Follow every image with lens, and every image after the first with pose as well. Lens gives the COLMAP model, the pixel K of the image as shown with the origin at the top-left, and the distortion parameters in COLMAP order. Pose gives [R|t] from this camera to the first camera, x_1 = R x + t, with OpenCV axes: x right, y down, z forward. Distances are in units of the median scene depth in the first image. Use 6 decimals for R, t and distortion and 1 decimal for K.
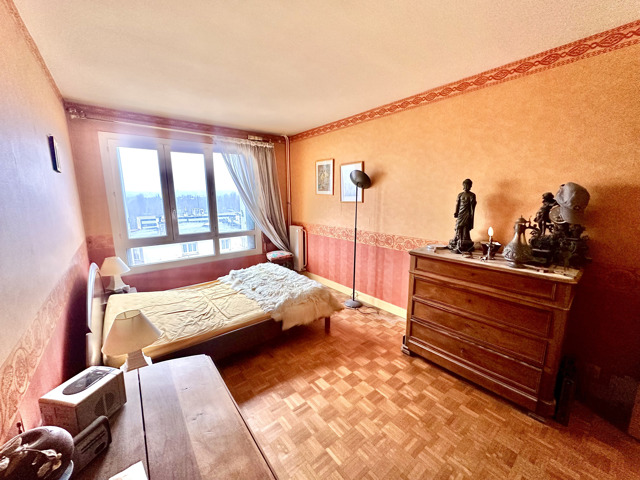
lens RADIAL K [[255.9, 0, 321.7], [0, 255.9, 240.2], [0, 0, 1]] dist [-0.001089, -0.000579]
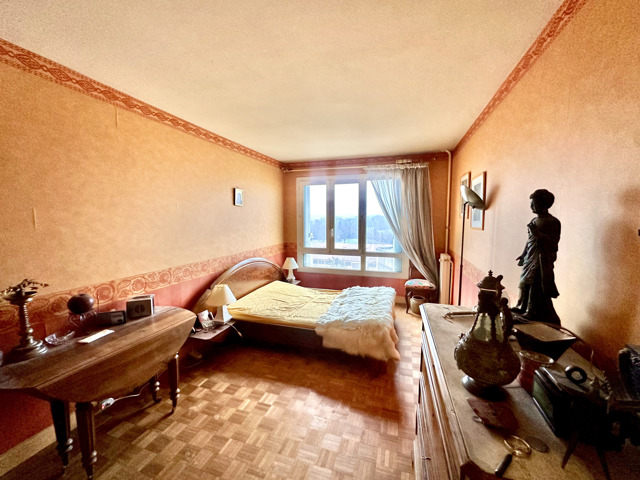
lens RADIAL K [[255.9, 0, 316.9], [0, 255.9, 238.8], [0, 0, 1]] dist [-0.001089, -0.000579]
pose [[0.545598, 0.074228, -0.834753, 0.477199], [-0.146064, 0.989247, -0.007503, -0.050733], [0.825220, 0.126021, 0.550573, 0.244057]]
